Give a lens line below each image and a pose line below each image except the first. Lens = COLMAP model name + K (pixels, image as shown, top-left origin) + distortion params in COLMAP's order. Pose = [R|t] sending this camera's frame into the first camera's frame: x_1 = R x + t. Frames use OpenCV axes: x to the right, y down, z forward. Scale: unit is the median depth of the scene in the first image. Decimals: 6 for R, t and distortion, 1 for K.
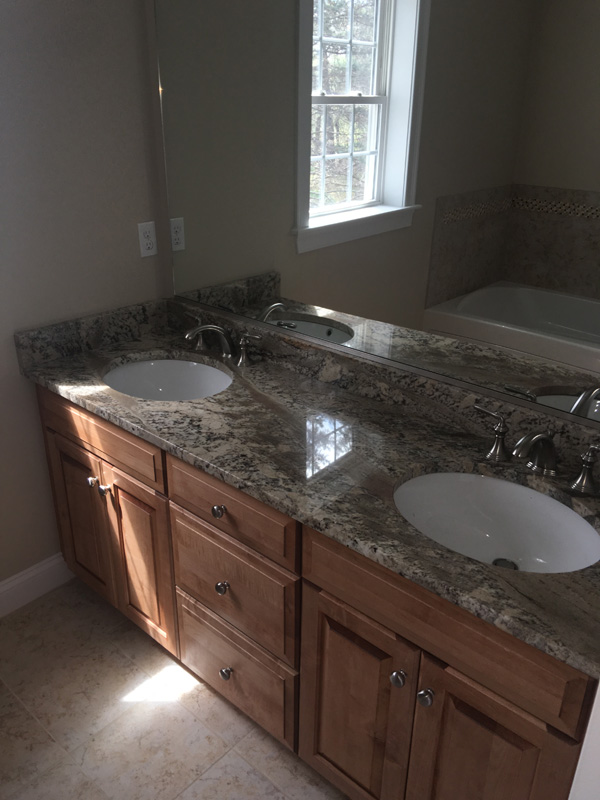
lens RADIAL K [[674.9, 0, 300.0], [0, 674.9, 400.0], [0, 0, 1]] dist [0.062343, -0.109031]
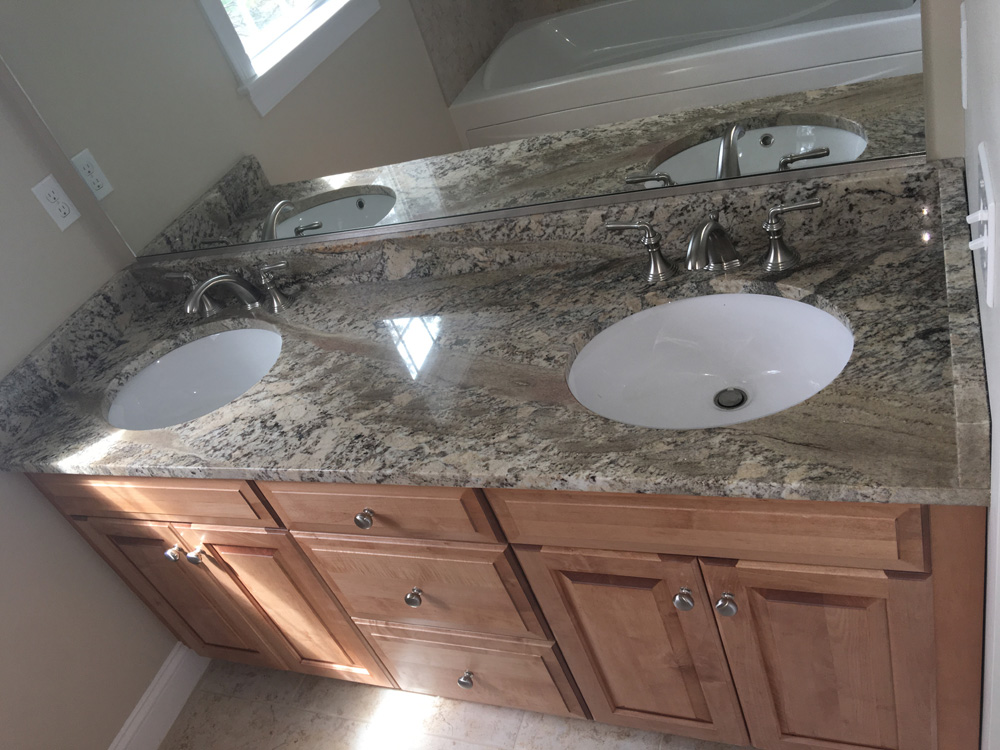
lens RADIAL K [[843.7, 0, 494.5], [0, 843.7, 371.0], [0, 0, 1]] dist [0.062343, -0.109031]
pose [[0.875025, -0.471386, 0.110119, -0.021221], [0.446602, 0.873881, 0.192037, -0.077136], [-0.186755, -0.118858, 0.975190, 0.099895]]
